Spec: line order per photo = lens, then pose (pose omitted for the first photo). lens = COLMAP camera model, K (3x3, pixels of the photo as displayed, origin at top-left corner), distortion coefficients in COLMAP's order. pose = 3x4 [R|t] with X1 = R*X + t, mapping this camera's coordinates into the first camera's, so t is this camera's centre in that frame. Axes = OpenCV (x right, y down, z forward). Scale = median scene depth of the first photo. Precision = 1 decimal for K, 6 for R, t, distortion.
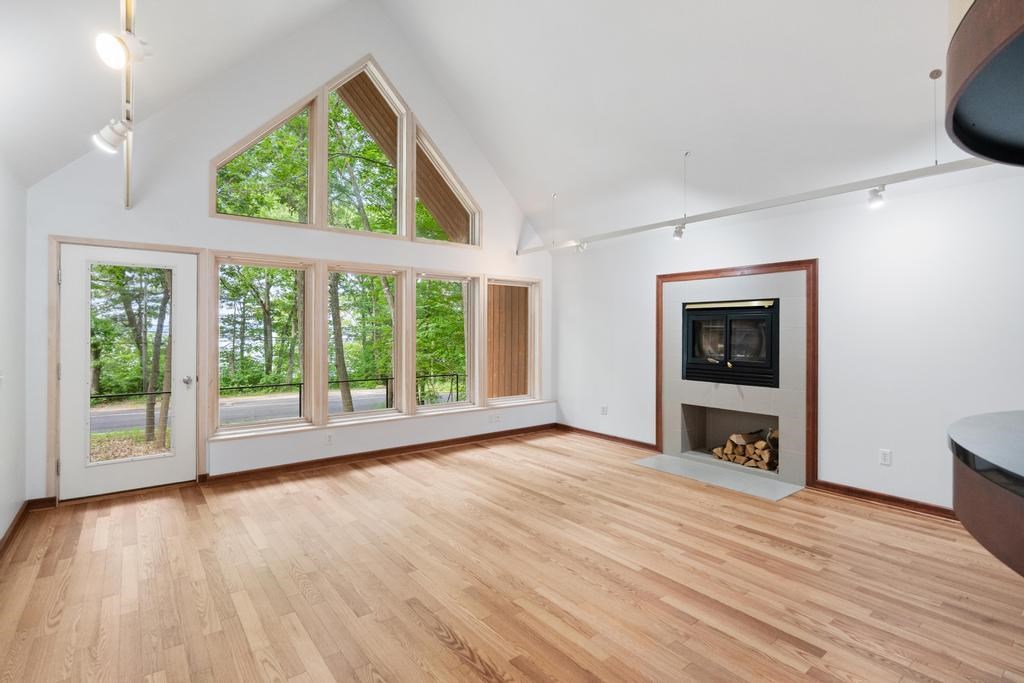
lens RADIAL K [[487.8, 0, 489.7], [0, 487.8, 331.1], [0, 0, 1]] dist [-0.002291, 0.000614]
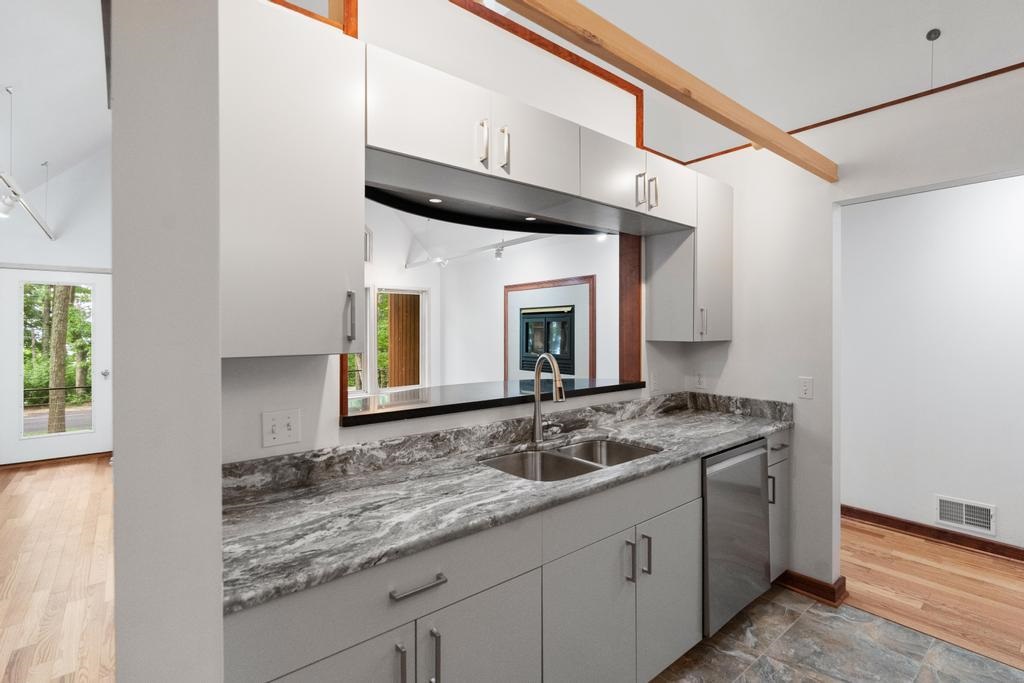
lens RADIAL K [[487.8, 0, 507.6], [0, 487.8, 330.0], [0, 0, 1]] dist [-0.002291, 0.000614]
pose [[0.999837, -0.007567, 0.016381, 0.329604], [0.007571, 0.999971, -0.000208, -0.002549], [-0.016379, 0.000332, 0.999866, -0.232315]]
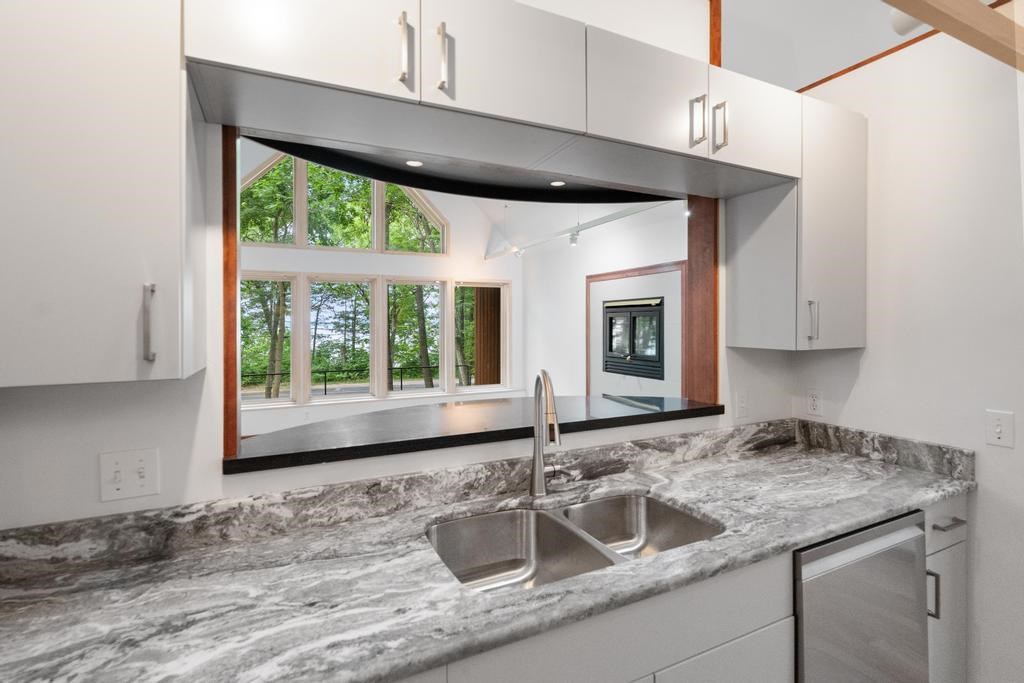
lens RADIAL K [[487.8, 0, 509.4], [0, 487.8, 323.0], [0, 0, 1]] dist [-0.002291, 0.000614]
pose [[0.976299, -0.008851, -0.216244, 0.409803], [0.008900, 0.999960, -0.000746, -0.009505], [0.216242, -0.001196, 0.976339, -0.101446]]
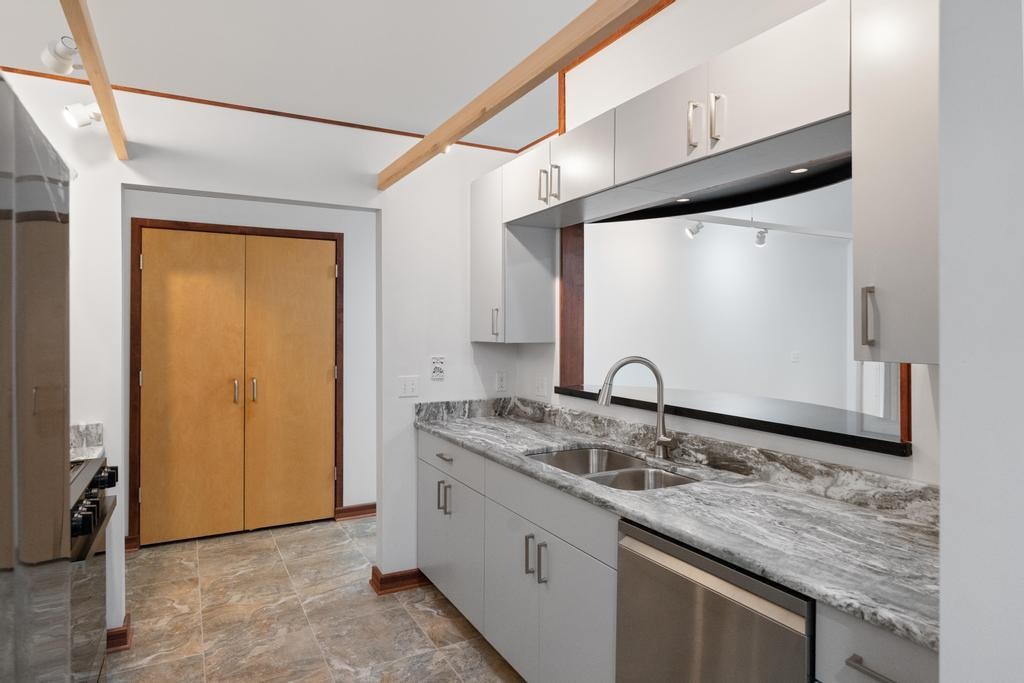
lens RADIAL K [[584.4, 0, 499.4], [0, 584.4, 326.5], [0, 0, 1]] dist [-0.009190, 0.002483]
pose [[-0.184640, -0.008133, -0.982773, 0.828366], [-0.007486, 0.999948, -0.006869, -0.002255], [0.982778, 0.006089, -0.184691, 0.152301]]
